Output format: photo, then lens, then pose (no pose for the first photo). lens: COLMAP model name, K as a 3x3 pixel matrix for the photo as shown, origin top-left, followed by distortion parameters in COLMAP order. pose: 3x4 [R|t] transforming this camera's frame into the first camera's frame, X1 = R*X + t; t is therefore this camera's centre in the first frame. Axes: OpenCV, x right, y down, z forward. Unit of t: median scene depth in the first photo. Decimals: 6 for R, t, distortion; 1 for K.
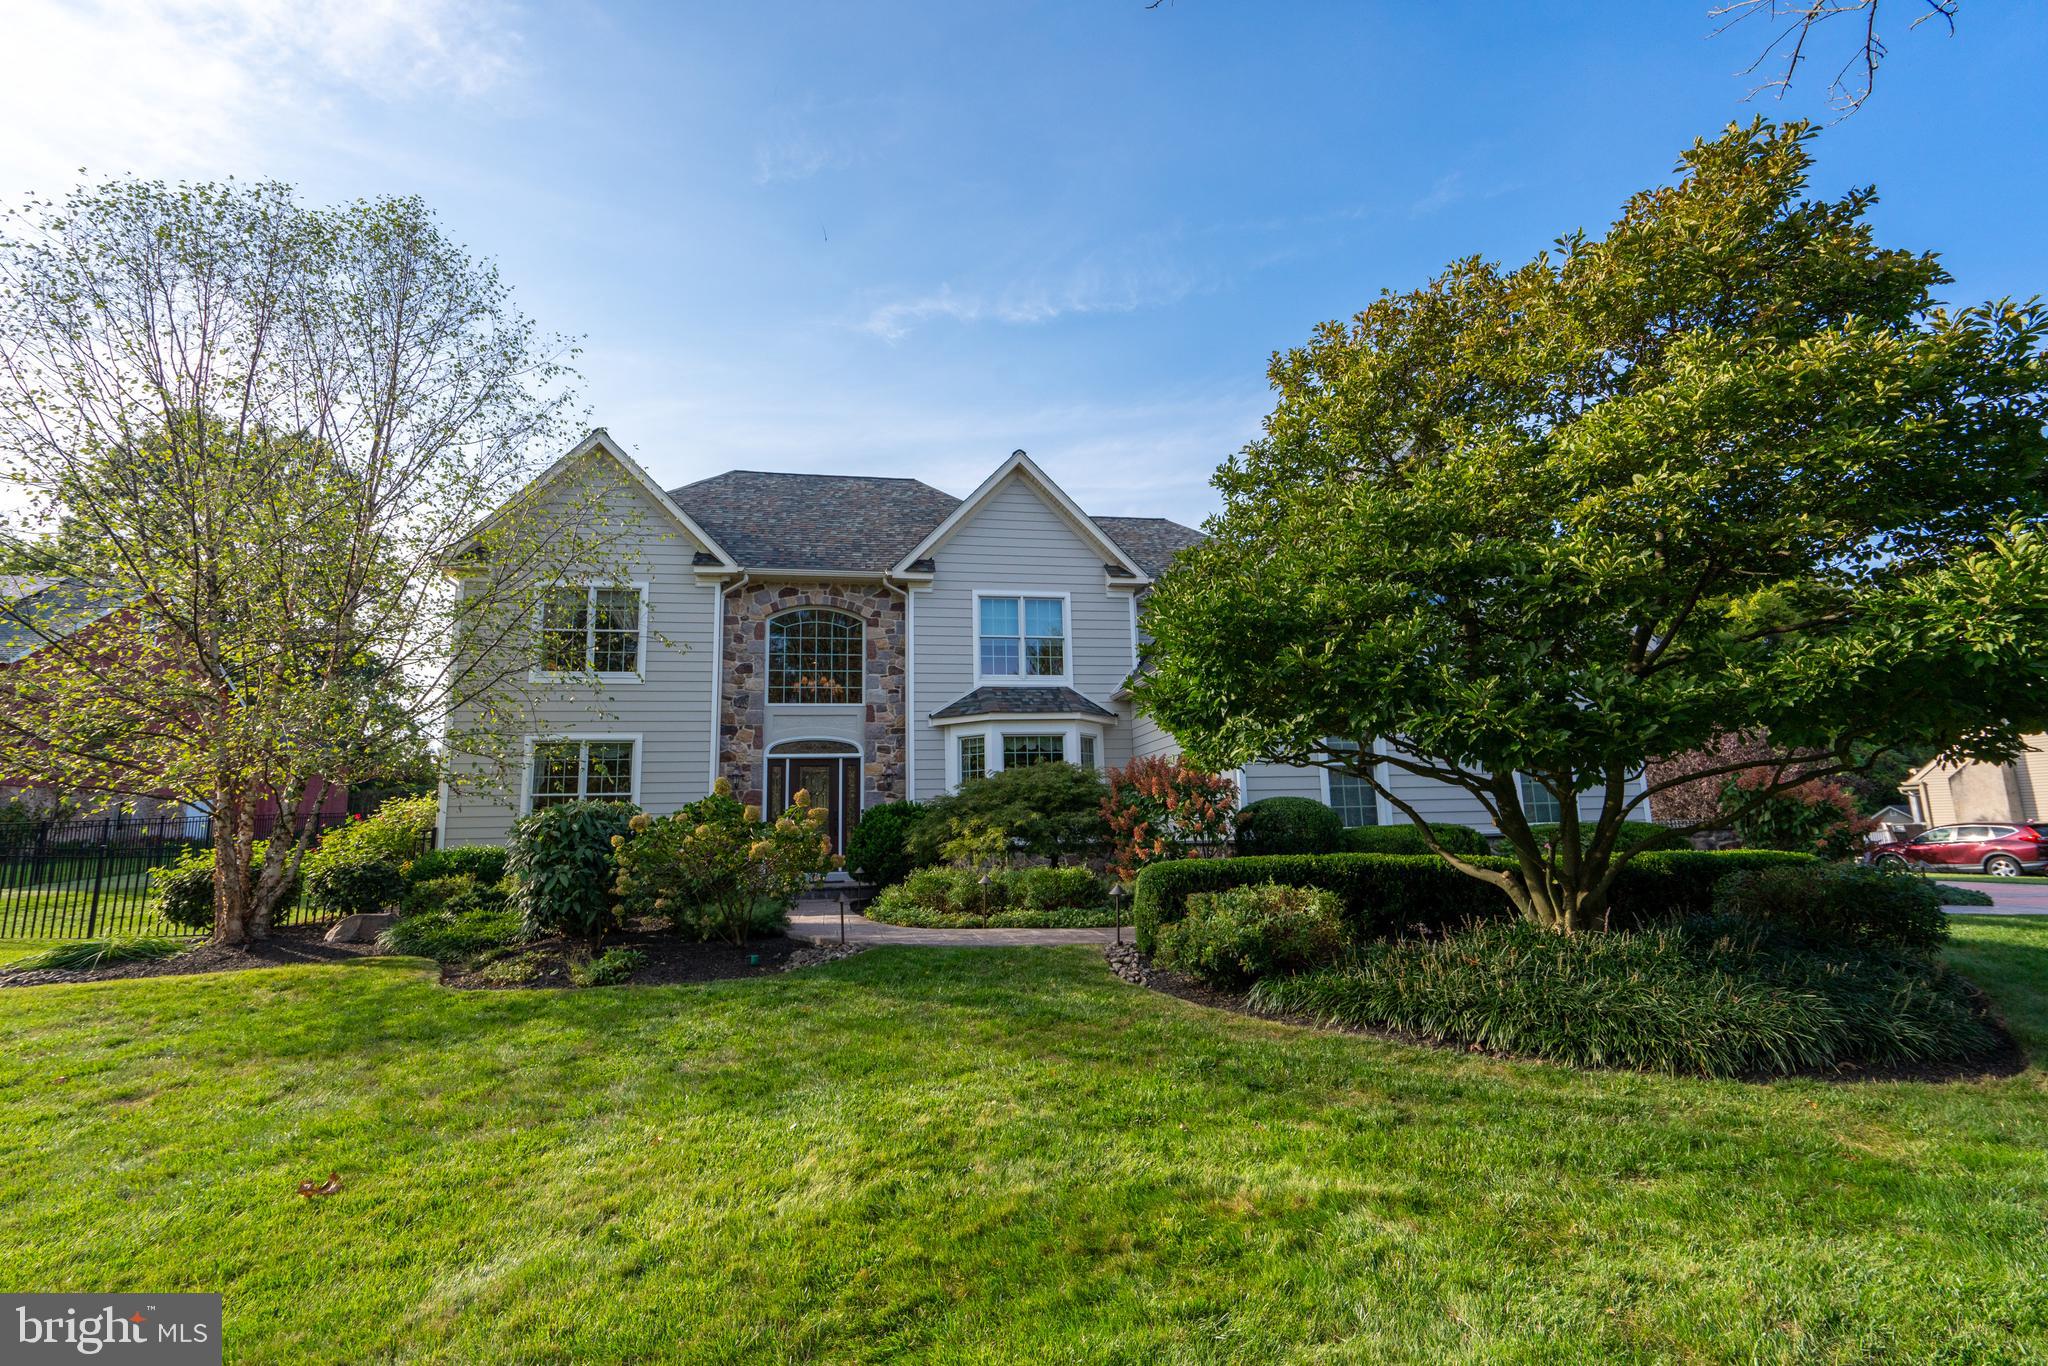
lens RADIAL K [[916.4, 0, 1023.1], [0, 916.4, 700.2], [0, 0, 1]] dist [-0.021563, 0.010477]
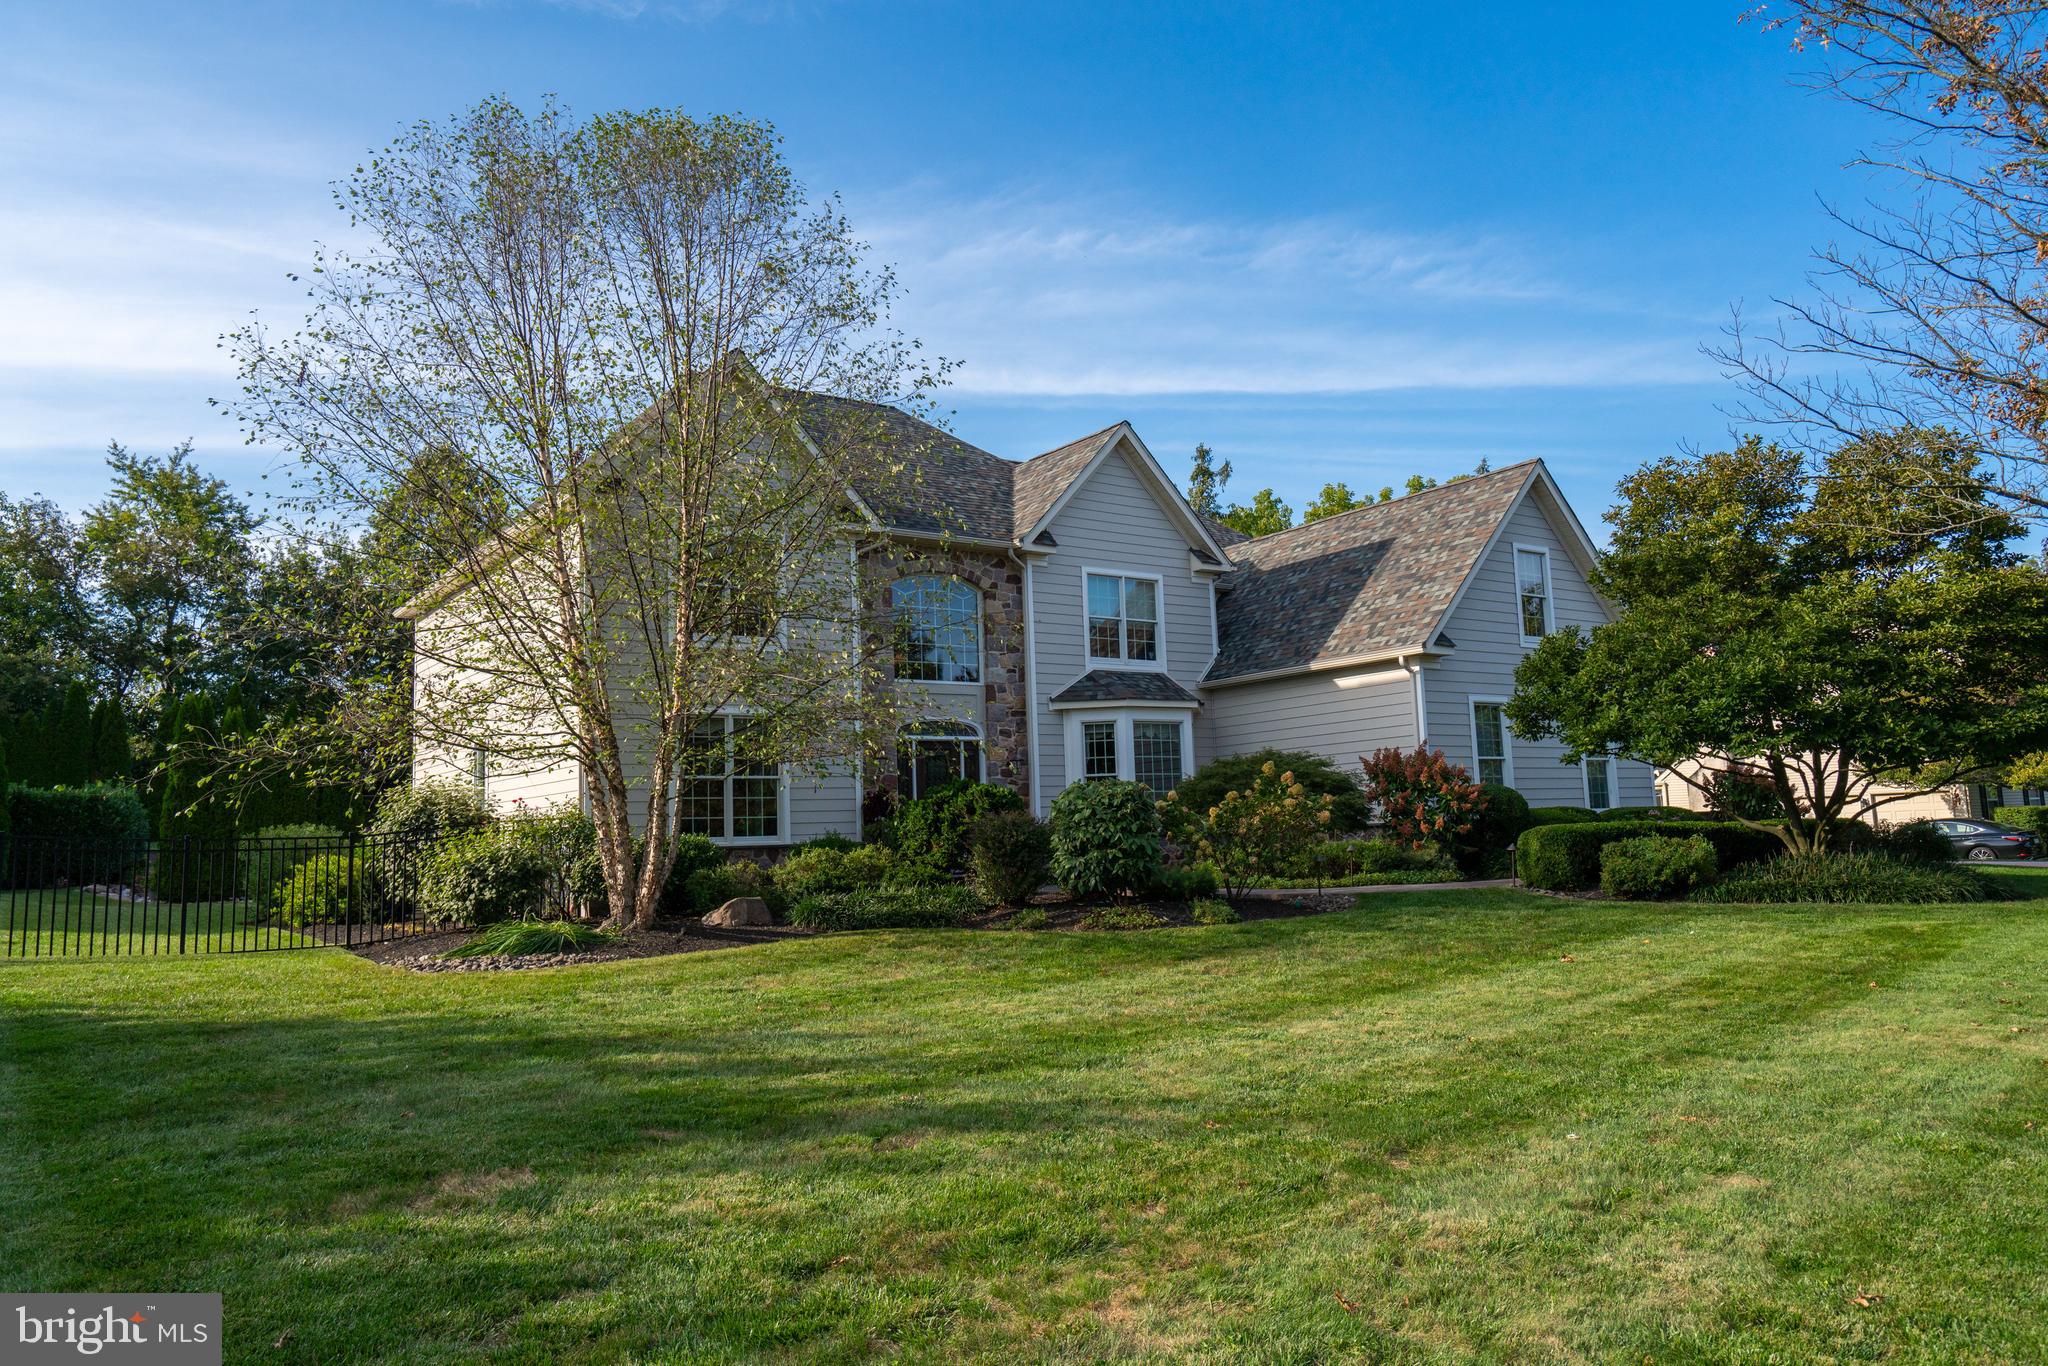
lens RADIAL K [[1412.1, 0, 1026.2], [0, 1412.1, 706.2], [0, 0, 1]] dist [0.003504, -0.003377]
pose [[0.909038, 0.035207, 0.415224, -0.719847], [-0.051694, 0.998255, 0.028530, -0.015242], [-0.413495, -0.047399, 0.909272, -0.314357]]
